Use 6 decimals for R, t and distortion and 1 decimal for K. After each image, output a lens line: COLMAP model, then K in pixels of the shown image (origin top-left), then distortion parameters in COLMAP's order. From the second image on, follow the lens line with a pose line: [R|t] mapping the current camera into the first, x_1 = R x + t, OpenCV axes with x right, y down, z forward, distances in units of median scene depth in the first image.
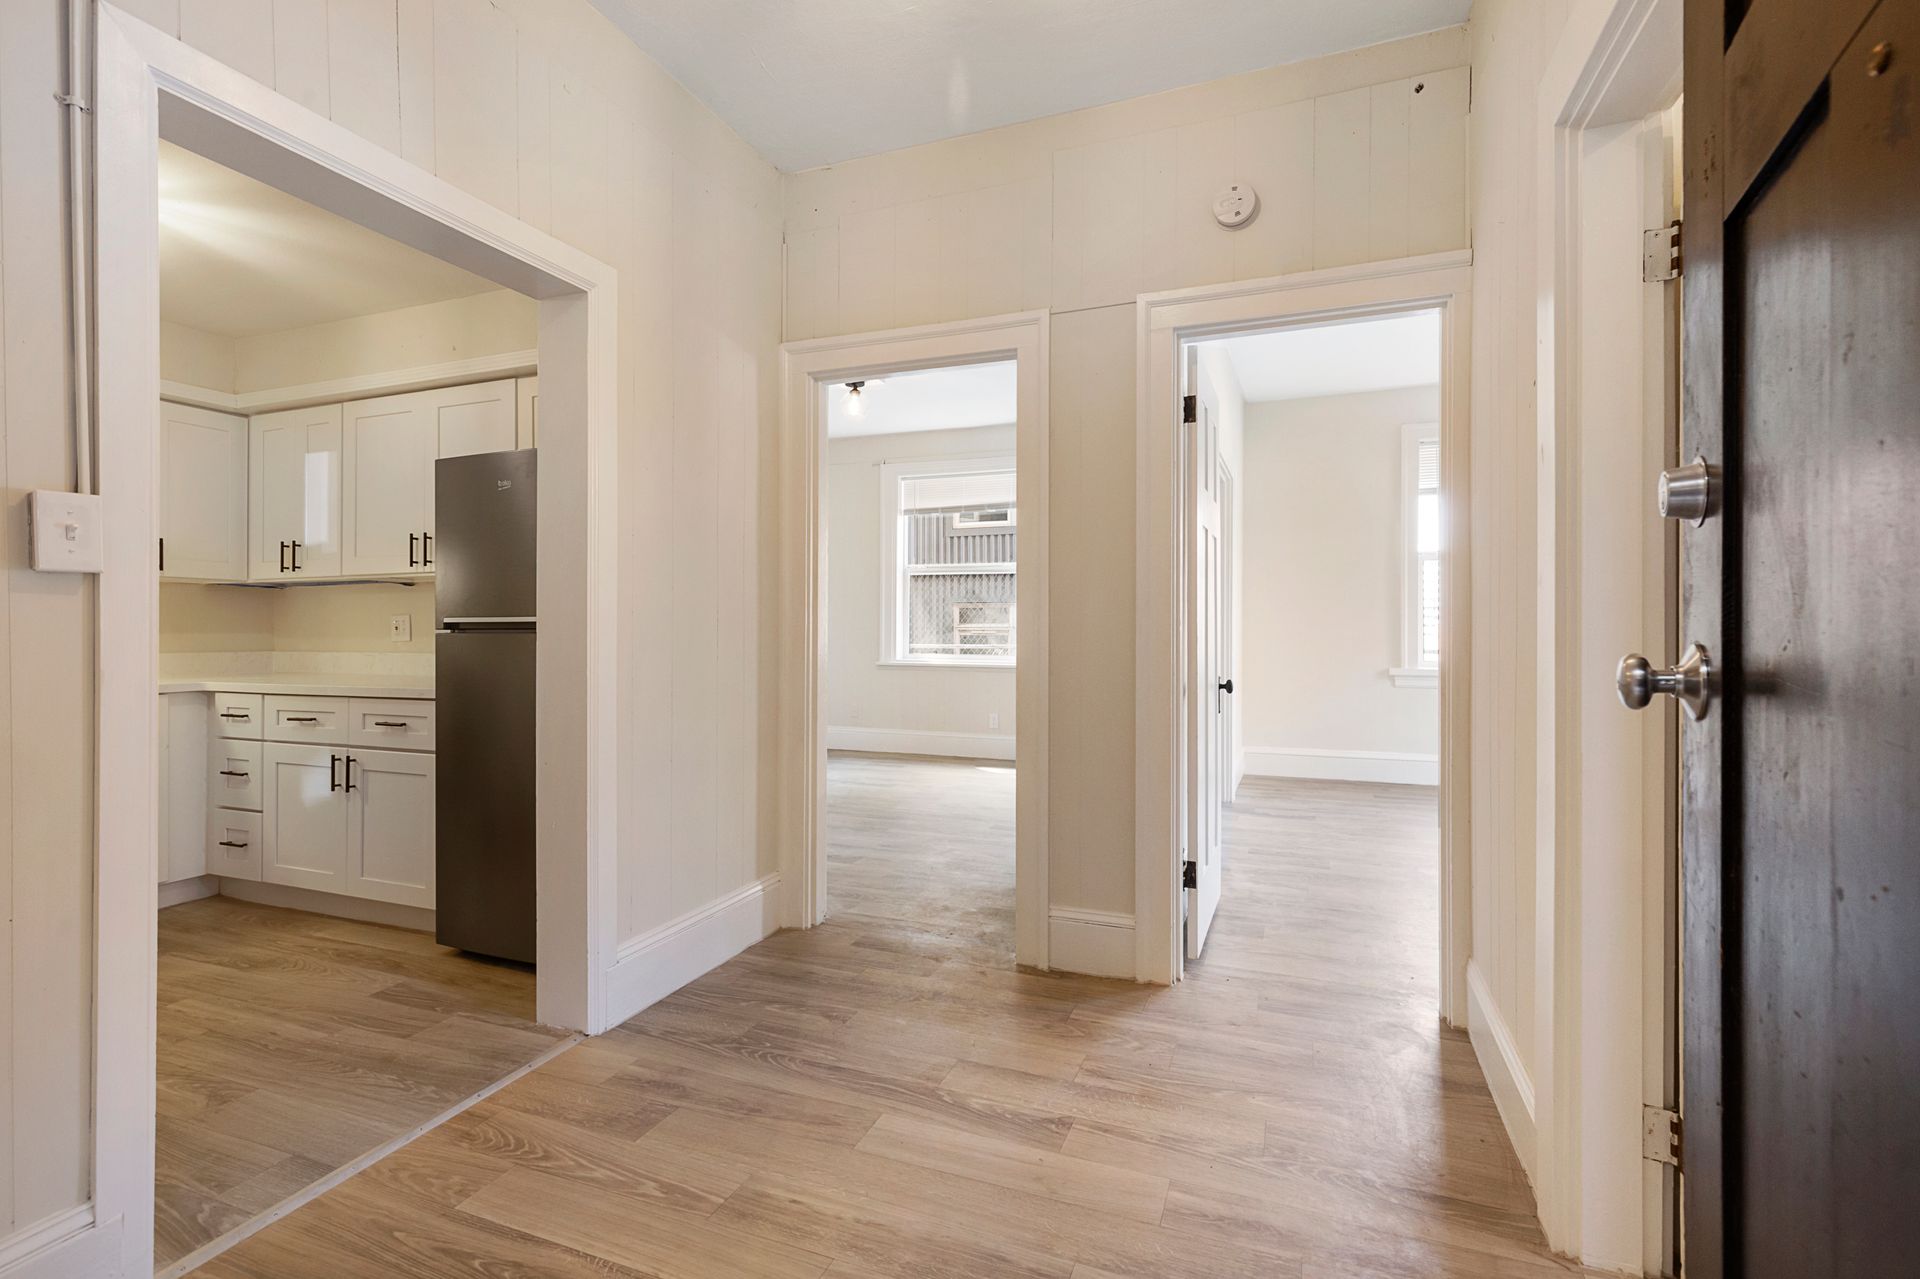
lens RADIAL K [[879.2, 0, 956.0], [0, 879.2, 632.2], [0, 0, 1]] dist [0.011450, -0.005671]
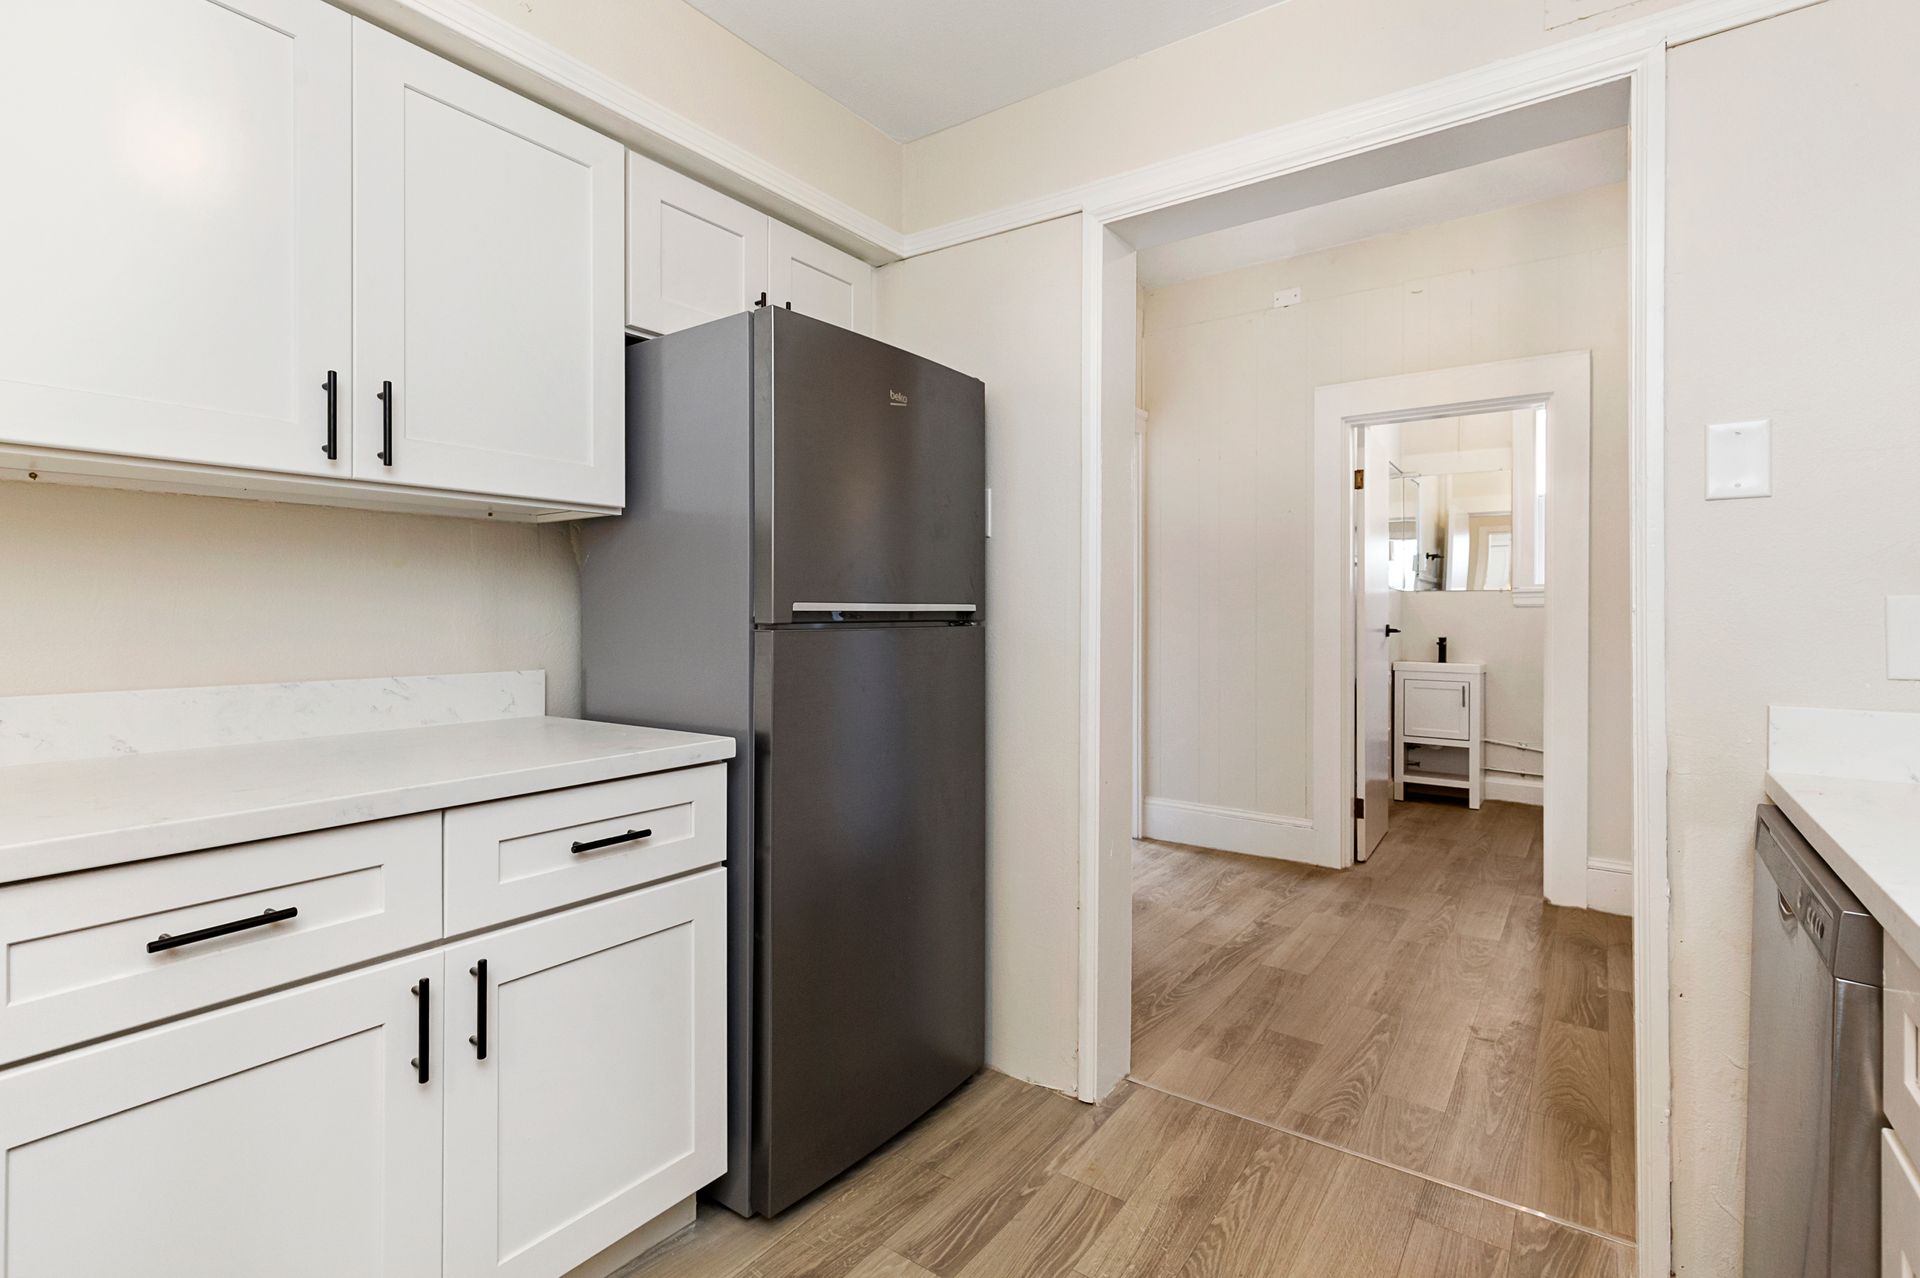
lens RADIAL K [[879.2, 0, 968.7], [0, 879.2, 619.1], [0, 0, 1]] dist [0.011450, -0.005671]
pose [[0.248581, -0.004976, 0.968598, -1.507810], [-0.002952, 0.999978, 0.005895, -0.011920], [-0.968607, -0.004324, 0.248561, 1.068298]]
